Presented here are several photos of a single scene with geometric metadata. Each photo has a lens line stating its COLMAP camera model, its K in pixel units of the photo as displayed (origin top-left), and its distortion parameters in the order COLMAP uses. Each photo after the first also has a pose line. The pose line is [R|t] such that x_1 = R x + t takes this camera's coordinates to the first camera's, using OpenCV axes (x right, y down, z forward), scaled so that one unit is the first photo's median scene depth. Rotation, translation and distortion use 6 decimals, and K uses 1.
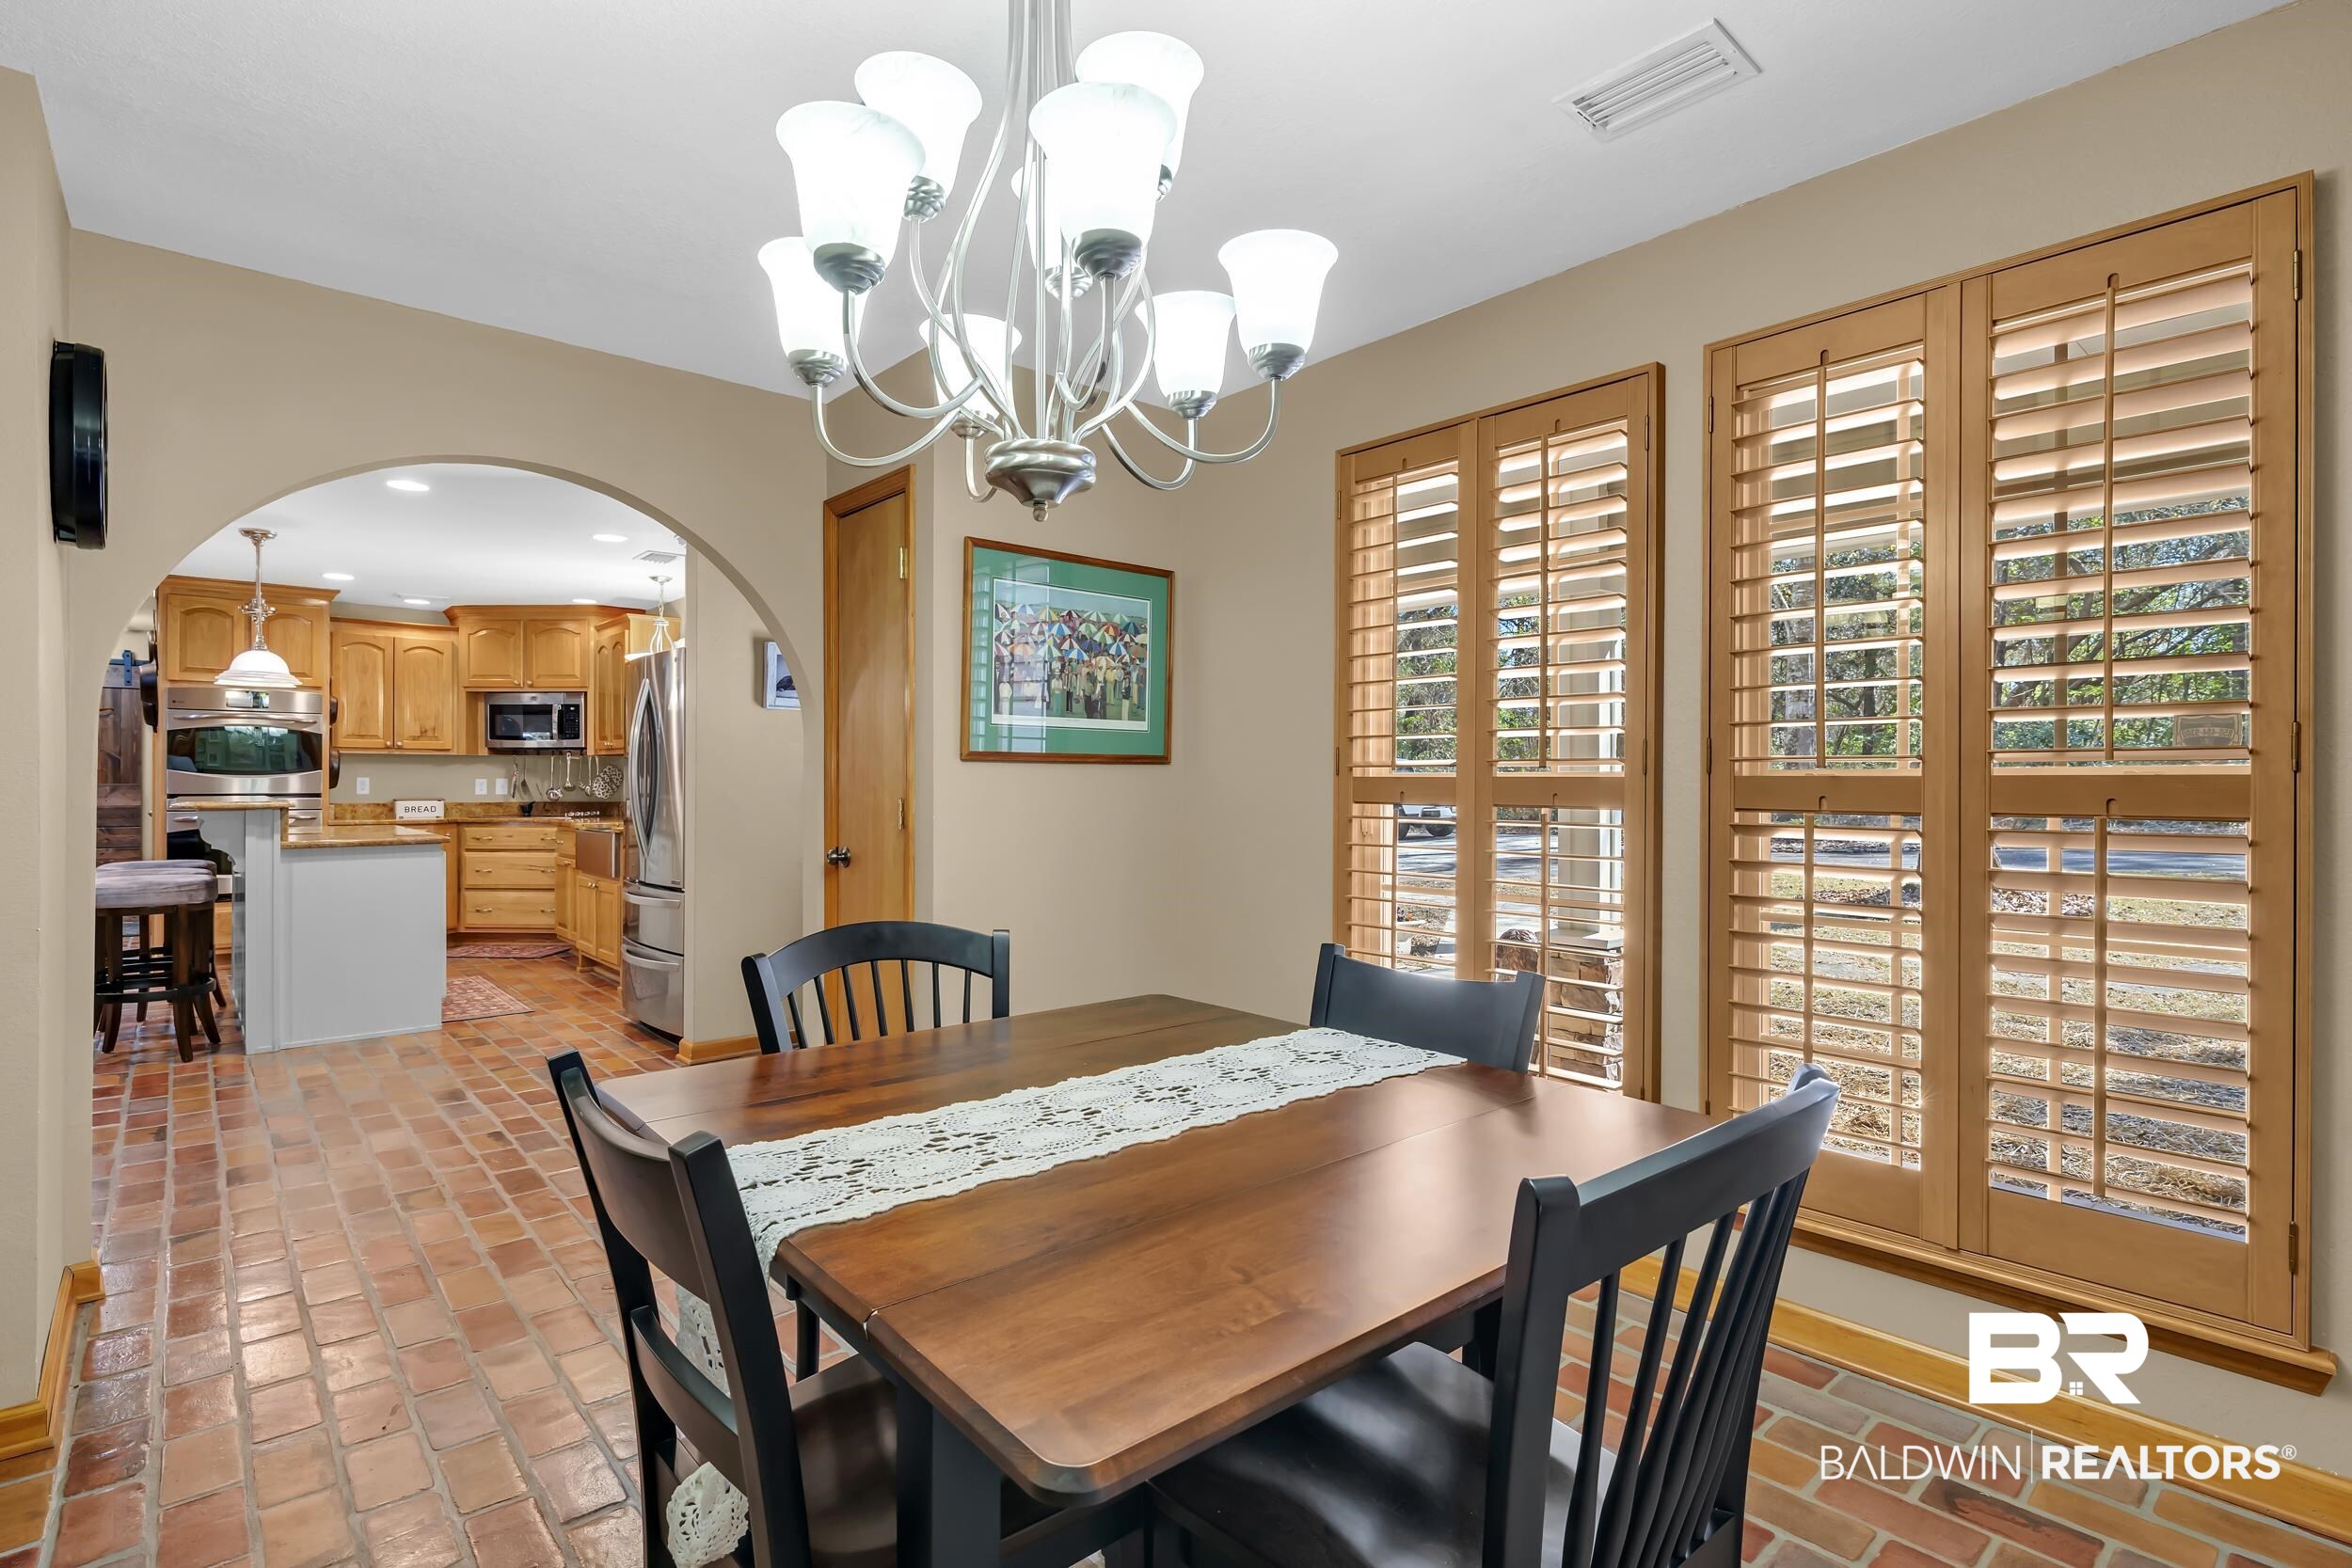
lens RADIAL K [[1116.6, 0, 1184.5], [0, 1116.6, 784.6], [0, 0, 1]] dist [-0.005736, -0.000279]
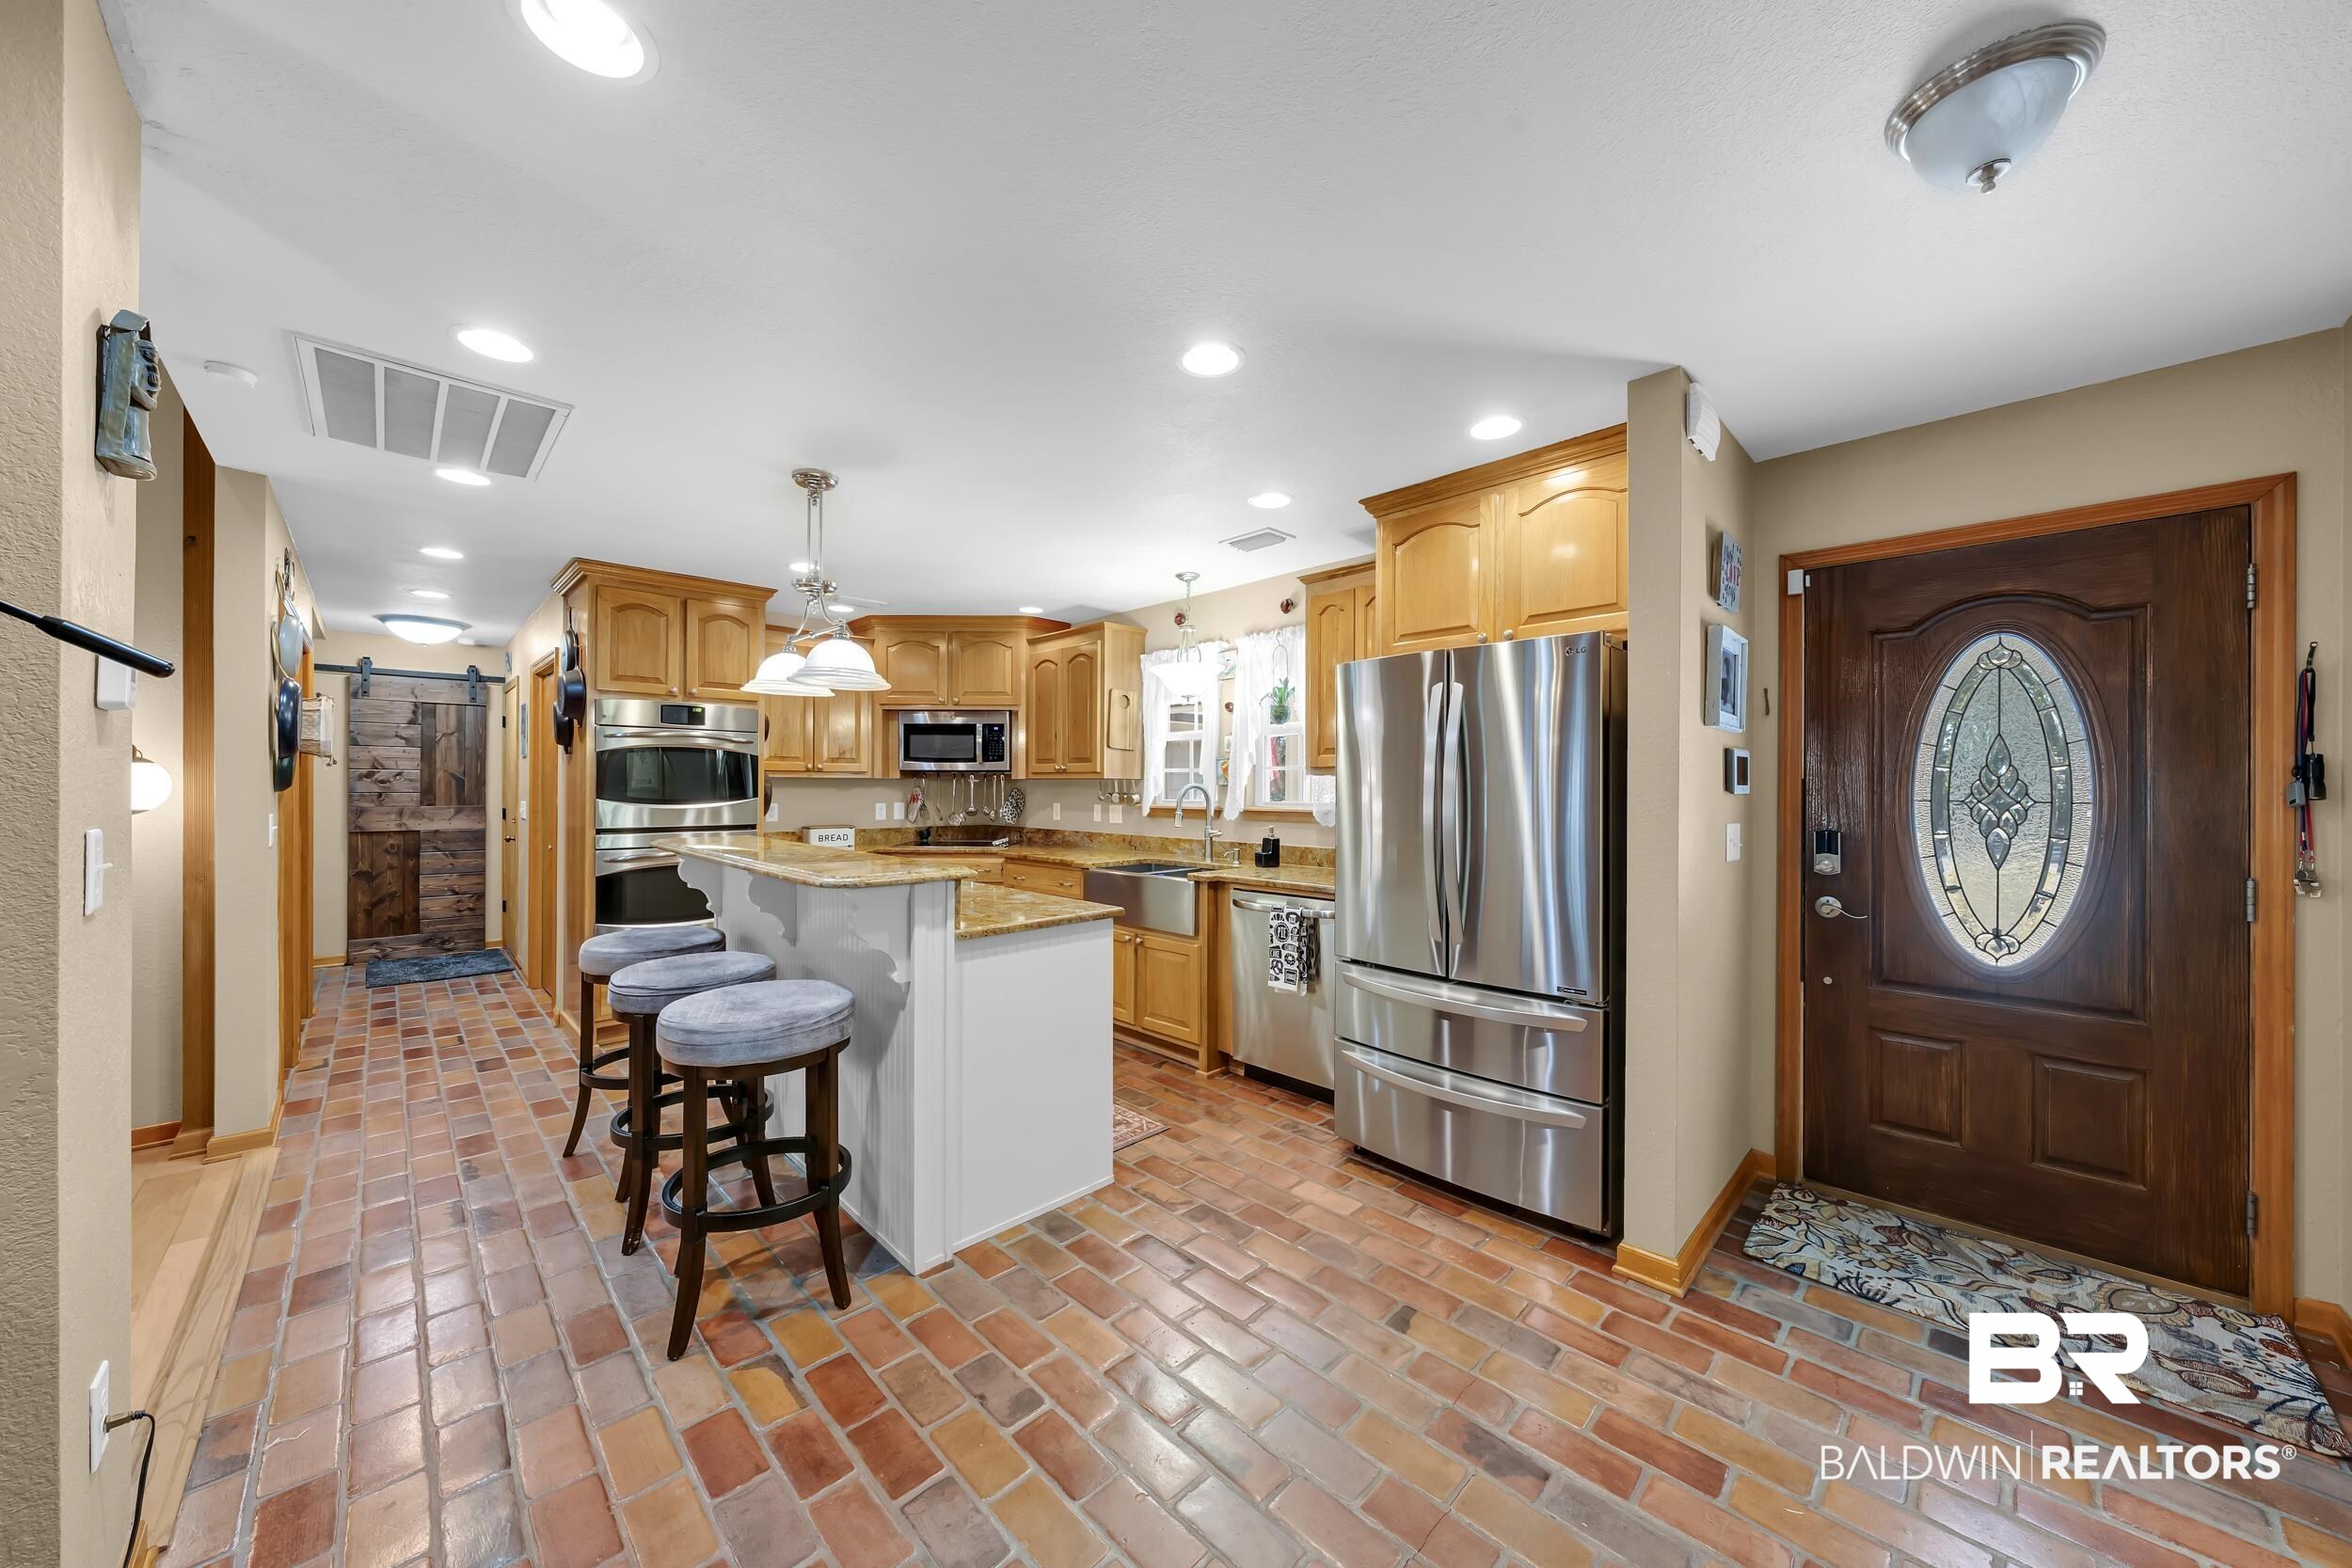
lens RADIAL K [[816.6, 0, 1180.6], [0, 816.6, 784.3], [0, 0, 1]] dist [0.000778, -0.000136]
pose [[0.999238, 0.002669, 0.038941, -0.427030], [-0.002450, 0.999981, -0.005681, -0.018373], [-0.038955, 0.005582, 0.999225, 0.319806]]
